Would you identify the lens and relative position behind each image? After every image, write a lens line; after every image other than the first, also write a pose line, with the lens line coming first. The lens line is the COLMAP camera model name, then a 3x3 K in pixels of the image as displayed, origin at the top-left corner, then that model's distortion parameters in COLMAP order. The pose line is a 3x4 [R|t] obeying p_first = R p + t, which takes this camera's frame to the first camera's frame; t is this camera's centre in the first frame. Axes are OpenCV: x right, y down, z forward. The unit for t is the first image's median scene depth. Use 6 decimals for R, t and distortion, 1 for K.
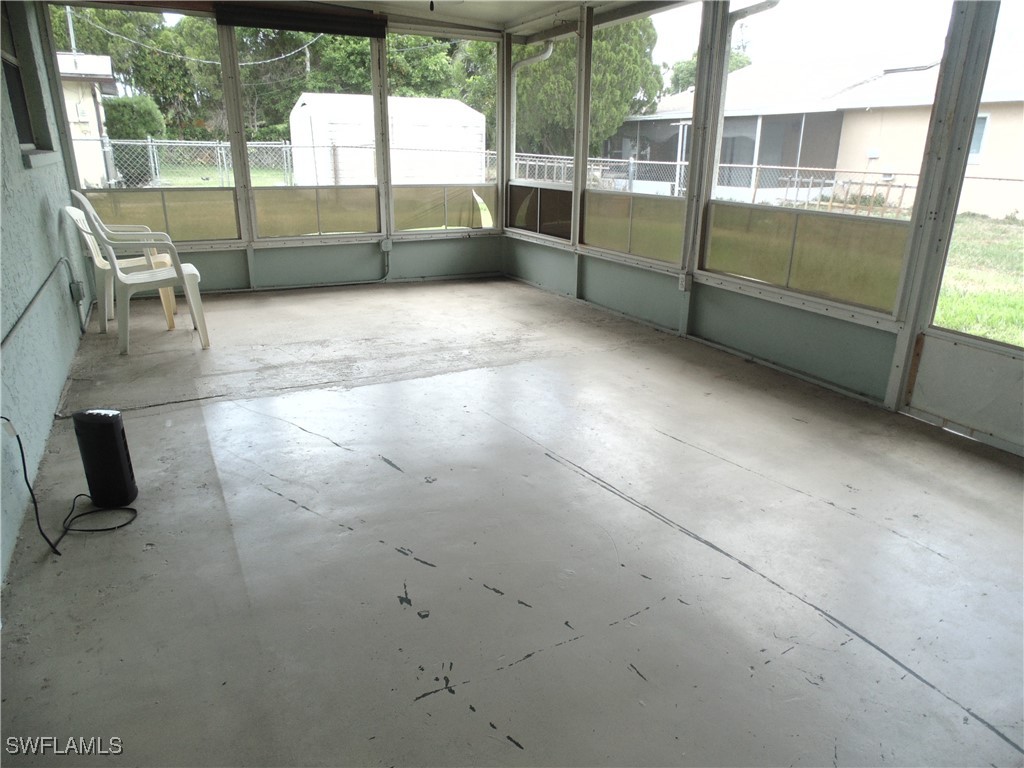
lens RADIAL K [[678.3, 0, 512.8], [0, 678.3, 382.2], [0, 0, 1]] dist [-0.020381, -0.001492]
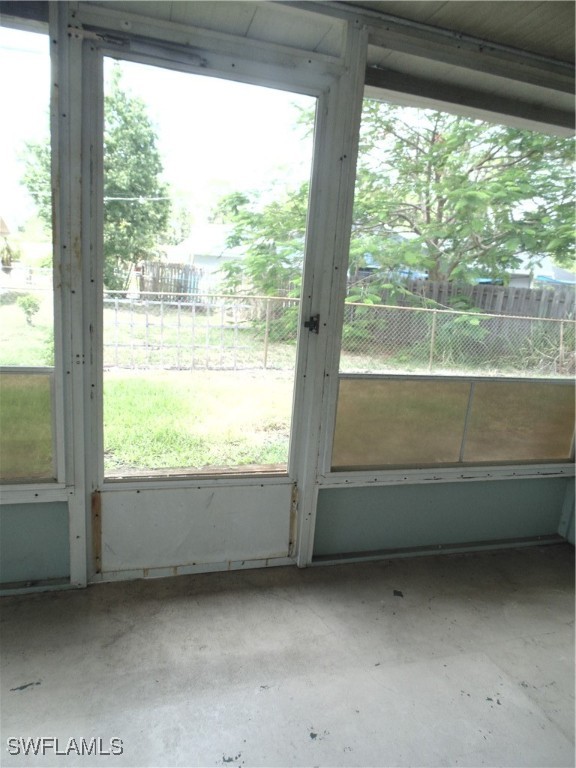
lens RADIAL K [[508.8, 0, 289.8], [0, 508.8, 384.8], [0, 0, 1]] dist [-0.020381, -0.001492]
pose [[0.184568, -0.187809, 0.964708, 0.059597], [0.260117, 0.955905, 0.136329, -0.220902], [-0.947773, 0.225775, 0.225282, 0.583605]]
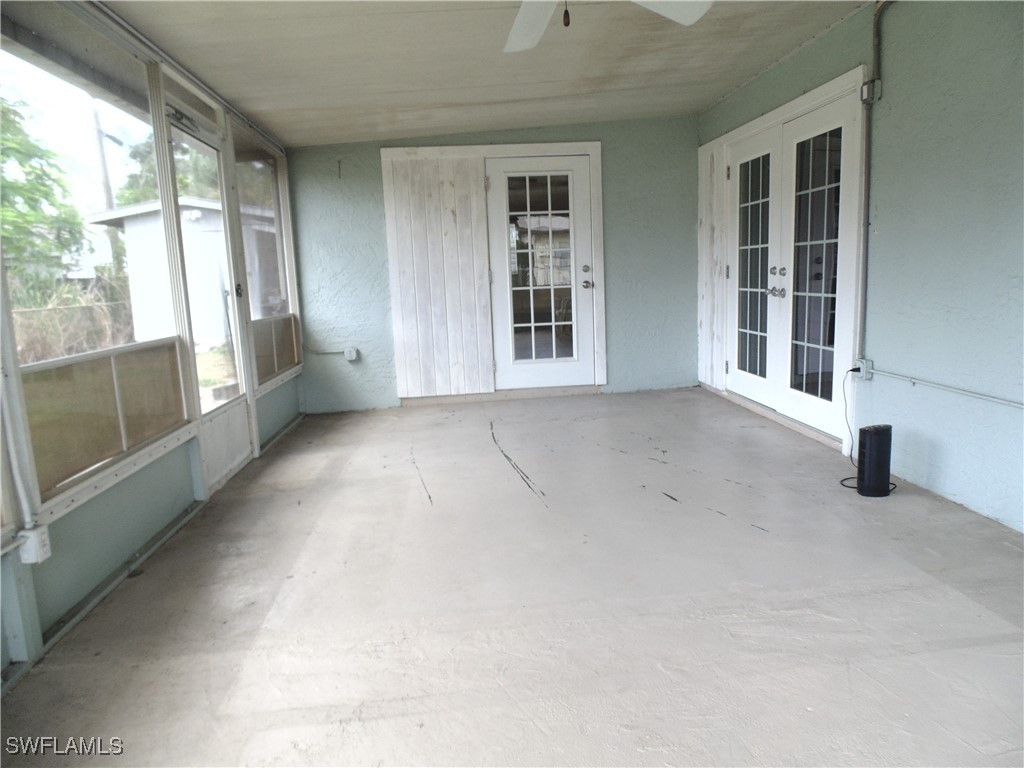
lens RADIAL K [[678.3, 0, 513.3], [0, 678.3, 384.2], [0, 0, 1]] dist [-0.020381, -0.001492]
pose [[-0.924249, -0.034395, 0.380238, -0.316890], [0.153665, 0.878191, 0.452955, -0.564425], [-0.349501, 0.477072, -0.806381, 1.680288]]
